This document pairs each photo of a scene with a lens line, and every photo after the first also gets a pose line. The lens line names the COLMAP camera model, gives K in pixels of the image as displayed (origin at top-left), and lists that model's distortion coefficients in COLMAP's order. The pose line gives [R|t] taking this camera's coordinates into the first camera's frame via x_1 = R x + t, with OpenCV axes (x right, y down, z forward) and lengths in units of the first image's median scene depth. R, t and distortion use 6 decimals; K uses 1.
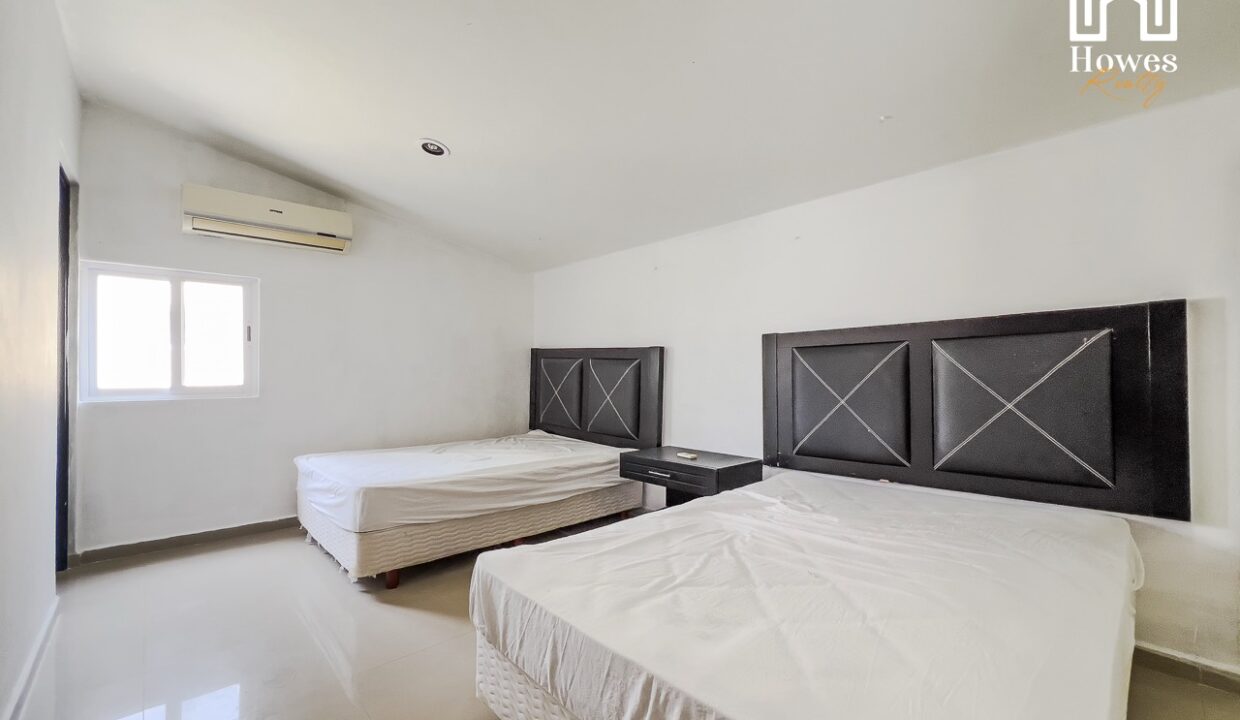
lens RADIAL K [[494.9, 0, 620.0], [0, 494.9, 360.0], [0, 0, 1]] dist [-0.000871, -0.000015]
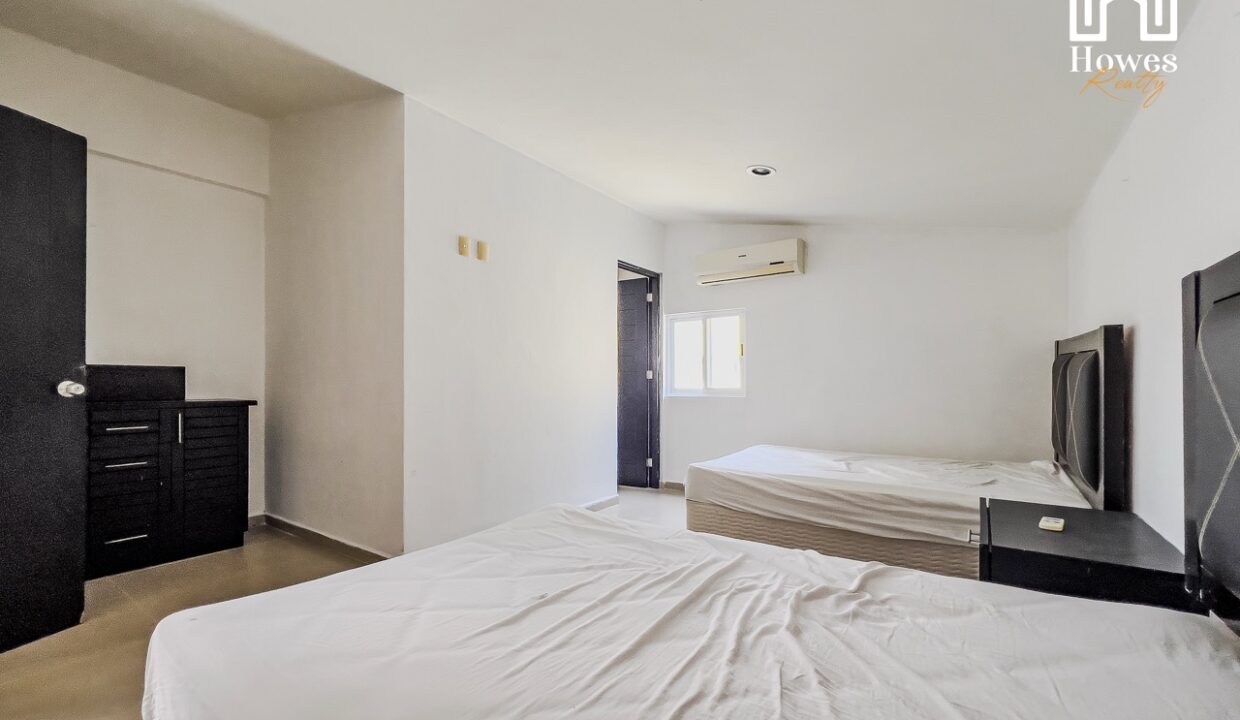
lens RADIAL K [[494.9, 0, 620.0], [0, 494.9, 360.0], [0, 0, 1]] dist [-0.000871, -0.000015]
pose [[0.238045, -0.043668, -0.970272, 0.582930], [0.021974, 0.998975, -0.039569, 0.025369], [0.971006, -0.011902, 0.238760, 0.429035]]
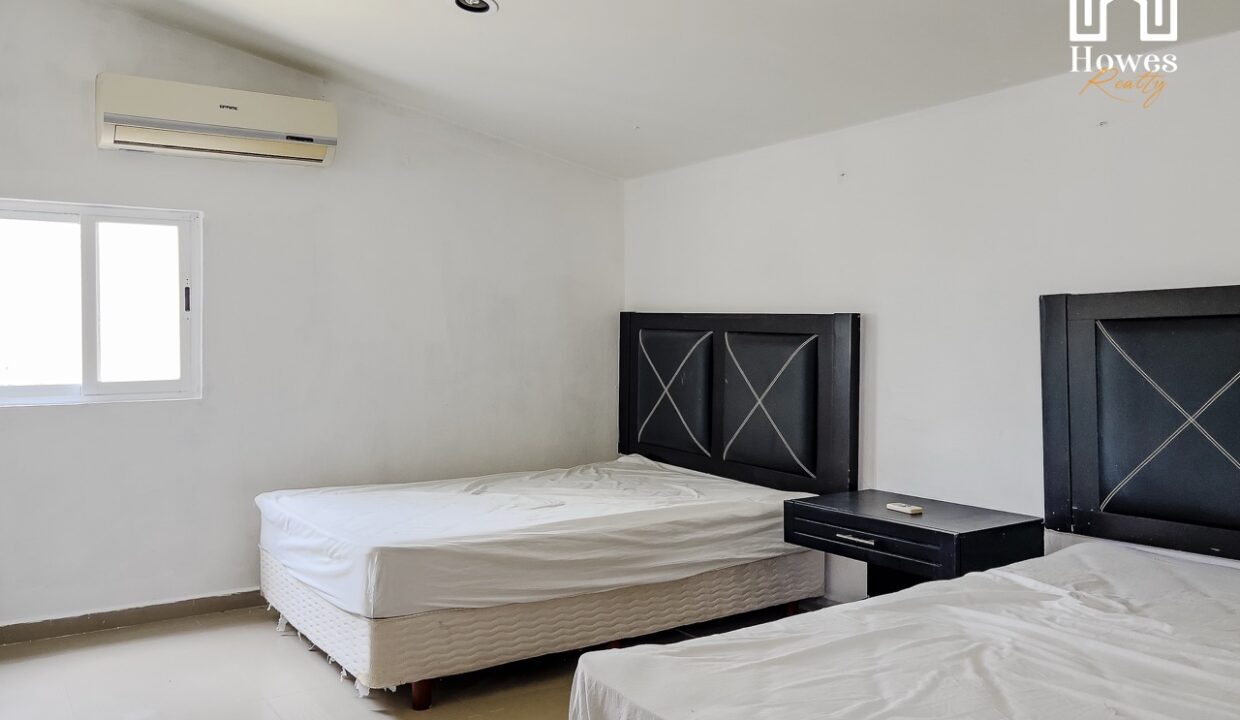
lens RADIAL K [[946.5, 0, 613.2], [0, 946.5, 303.0], [0, 0, 1]] dist [-0.003013, -0.000089]
pose [[0.986482, -0.012399, -0.163398, -0.014421], [0.010806, 0.999885, -0.010635, -0.034910], [0.163511, 0.008726, 0.986503, -0.132366]]
